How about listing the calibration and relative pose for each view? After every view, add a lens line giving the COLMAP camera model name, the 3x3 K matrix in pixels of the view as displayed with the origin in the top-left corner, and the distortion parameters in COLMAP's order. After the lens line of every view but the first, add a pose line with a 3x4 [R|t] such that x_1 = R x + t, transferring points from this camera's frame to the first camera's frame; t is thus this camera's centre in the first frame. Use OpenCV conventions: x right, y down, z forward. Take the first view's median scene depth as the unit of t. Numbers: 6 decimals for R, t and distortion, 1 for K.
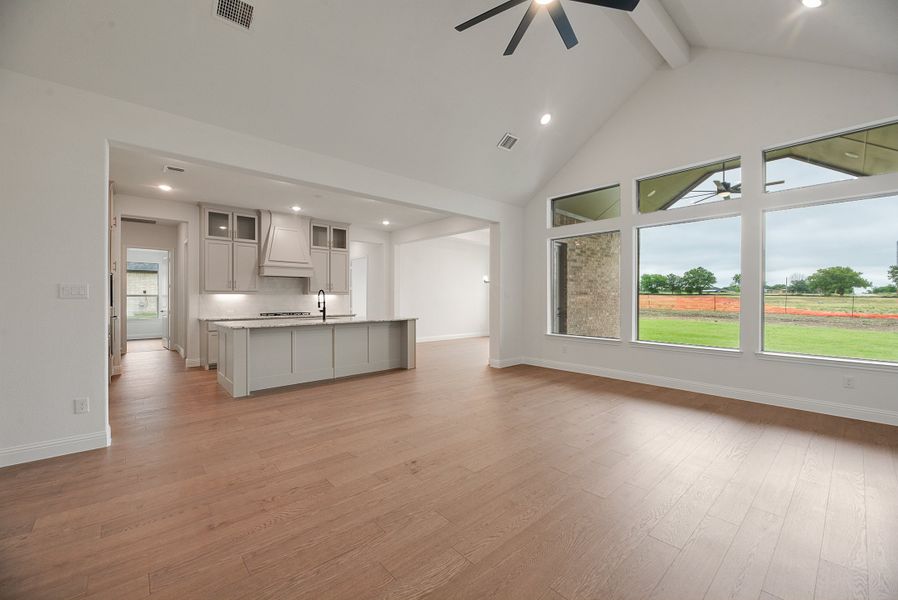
lens RADIAL K [[362.2, 0, 449.0], [0, 362.2, 300.0], [0, 0, 1]] dist [-0.000366, -0.000543]
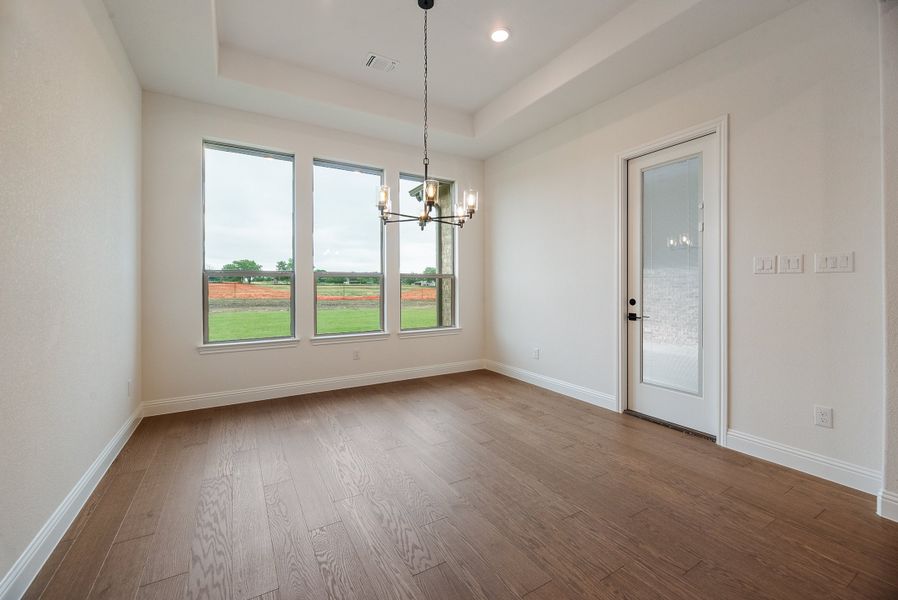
lens RADIAL K [[366.2, 0, 450.6], [0, 366.2, 288.2], [0, 0, 1]] dist [0.000604, -0.000067]
pose [[0.182429, -0.008276, 0.983184, -0.170490], [0.004719, 0.999960, 0.007542, -0.005587], [-0.983208, 0.003264, 0.182460, 0.369493]]
